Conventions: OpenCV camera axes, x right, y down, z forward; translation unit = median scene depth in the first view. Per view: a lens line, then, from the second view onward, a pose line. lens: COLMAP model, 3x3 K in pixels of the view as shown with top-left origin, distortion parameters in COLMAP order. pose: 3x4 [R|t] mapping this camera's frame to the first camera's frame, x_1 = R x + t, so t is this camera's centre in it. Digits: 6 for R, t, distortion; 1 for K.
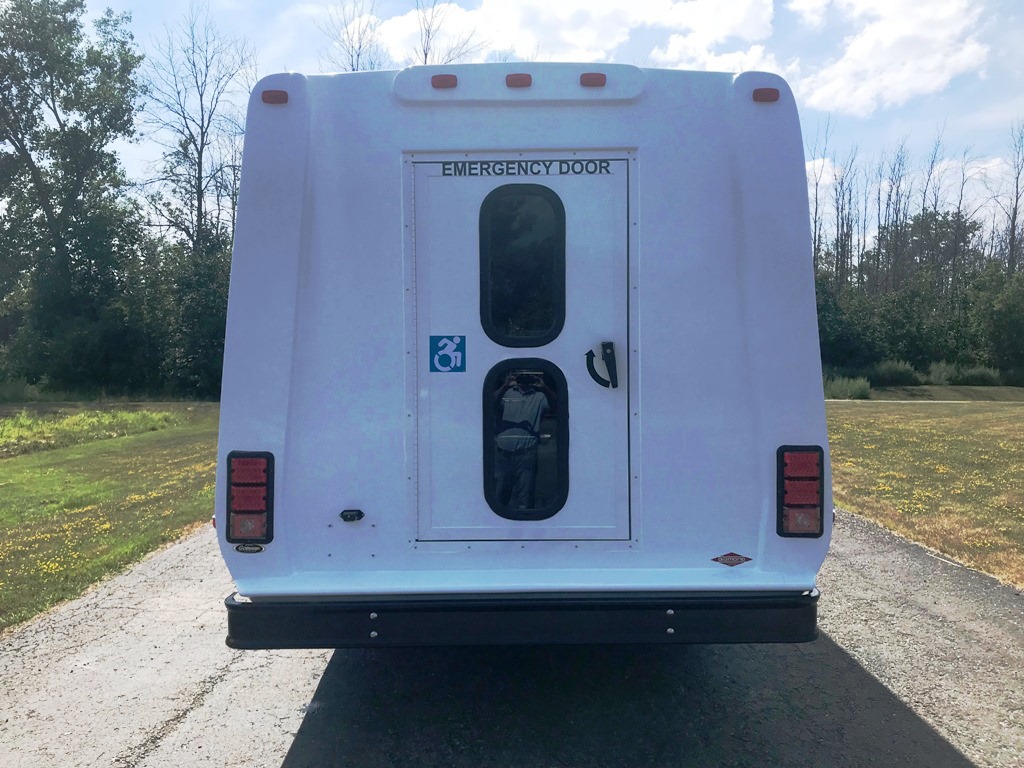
lens RADIAL K [[840.7, 0, 530.1], [0, 840.7, 380.5], [0, 0, 1]] dist [0.064829, -0.073453]
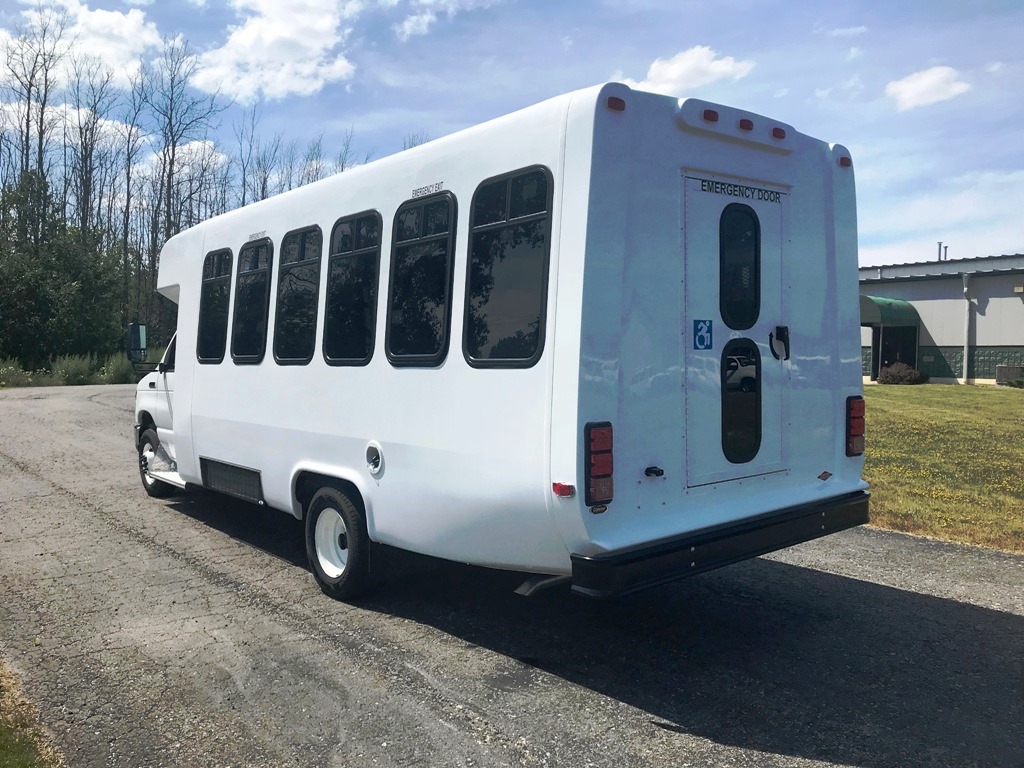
lens RADIAL K [[841.7, 0, 523.6], [0, 841.7, 385.1], [0, 0, 1]] dist [0.014738, 0.016619]
pose [[0.766069, -0.032873, 0.641917, -0.645690], [0.018589, 0.999407, 0.028996, 0.000949], [-0.642489, -0.010281, 0.766226, 0.127971]]
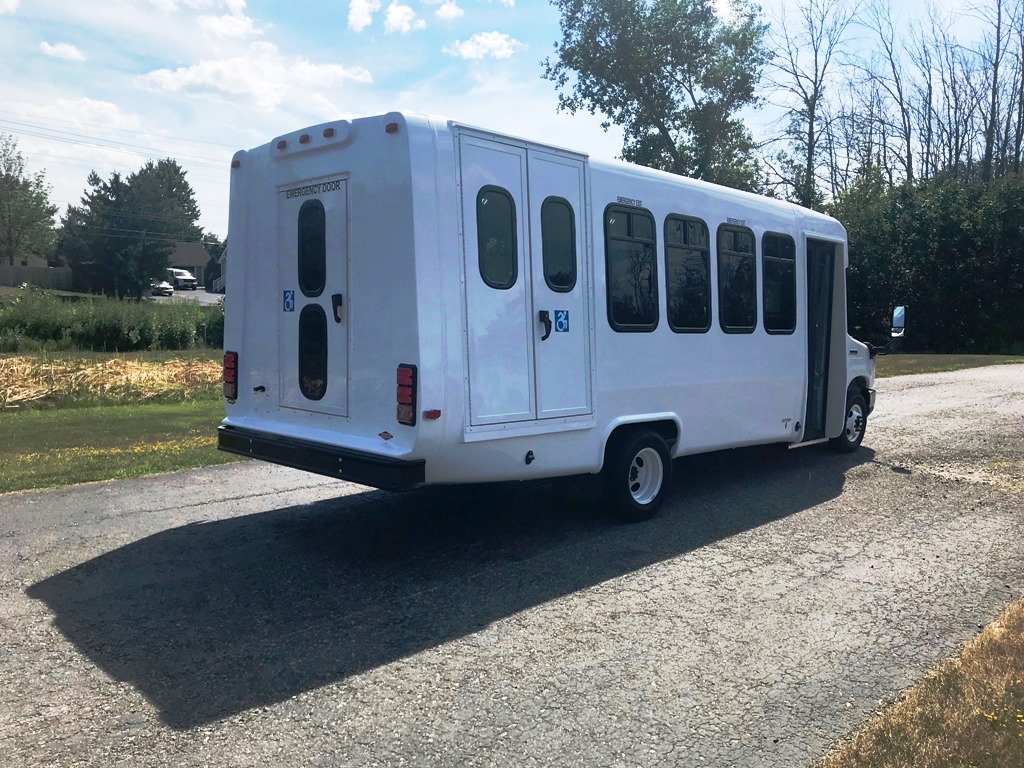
lens RADIAL K [[841.7, 0, 523.6], [0, 841.7, 385.1], [0, 0, 1]] dist [0.014738, 0.016619]
pose [[0.715595, 0.079101, -0.694022, 0.869188], [-0.034003, 0.996334, 0.078497, -0.006568], [0.697687, -0.032573, 0.715662, 0.047917]]
